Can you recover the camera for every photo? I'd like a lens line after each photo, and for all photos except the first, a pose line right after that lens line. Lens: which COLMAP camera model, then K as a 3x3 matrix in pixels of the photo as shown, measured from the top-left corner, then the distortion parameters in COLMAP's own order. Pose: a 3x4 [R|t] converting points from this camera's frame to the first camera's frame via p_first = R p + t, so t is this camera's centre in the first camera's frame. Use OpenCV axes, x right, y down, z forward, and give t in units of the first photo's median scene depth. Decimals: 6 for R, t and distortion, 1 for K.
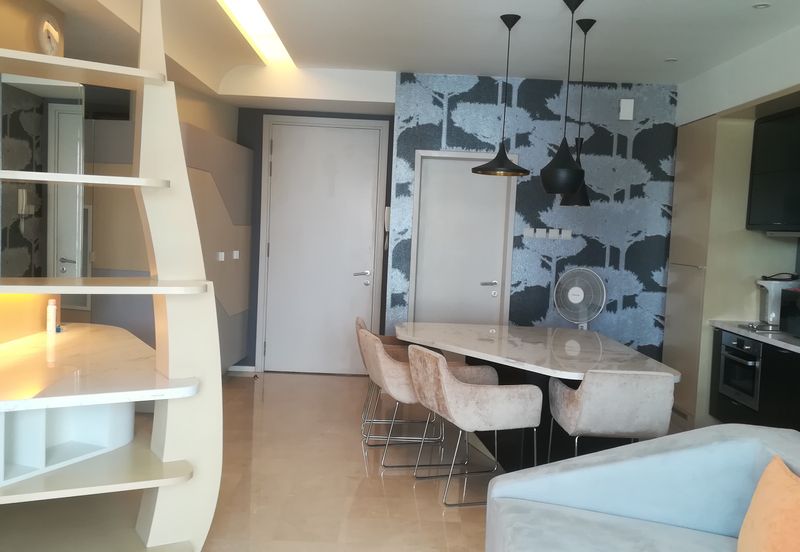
lens RADIAL K [[756.6, 0, 406.4], [0, 756.6, 280.7], [0, 0, 1]] dist [0.091890, -0.150529]
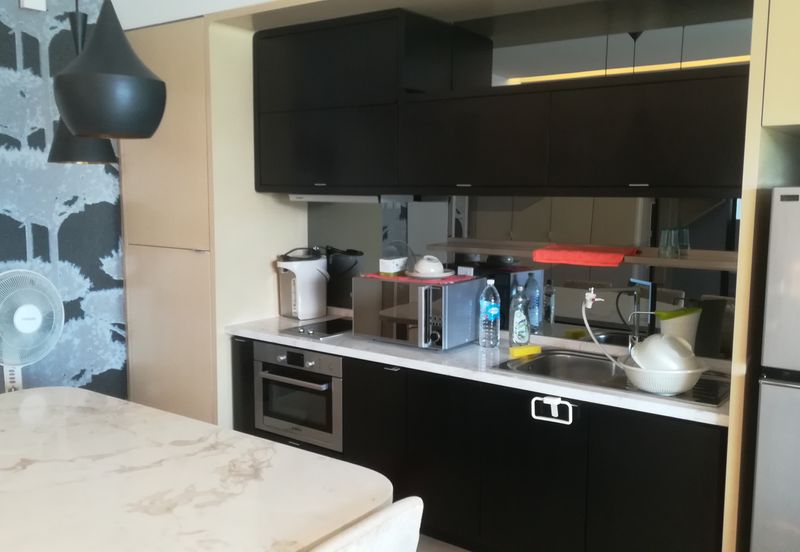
lens RADIAL K [[756.6, 0, 406.4], [0, 756.6, 280.7], [0, 0, 1]] dist [0.091890, -0.150529]
pose [[0.621403, -0.133067, 0.772109, -0.018997], [0.074601, 0.991043, 0.110759, -0.046135], [-0.779932, -0.011226, 0.625764, 0.395600]]
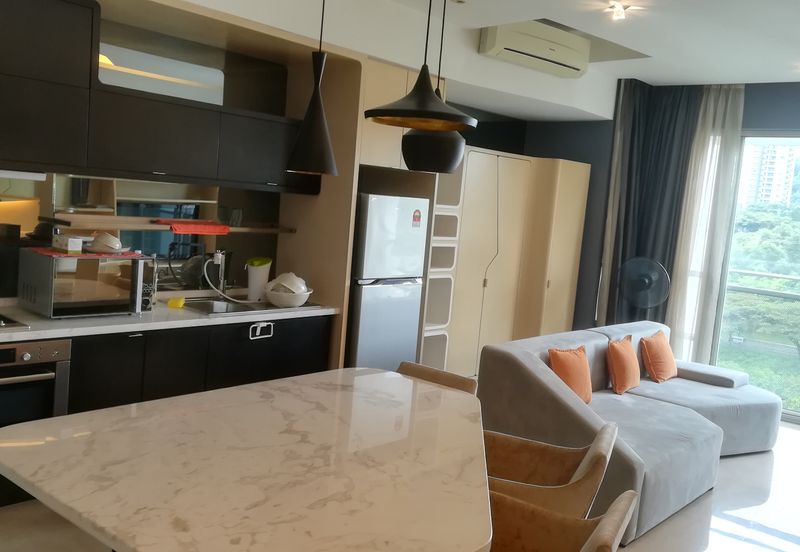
lens RADIAL K [[756.6, 0, 406.4], [0, 756.6, 280.7], [0, 0, 1]] dist [0.091890, -0.150529]
pose [[-0.735495, -0.182627, 0.652453, -0.155925], [-0.073295, 0.978782, 0.191346, -0.095907], [-0.673554, 0.092912, -0.733275, 0.982226]]
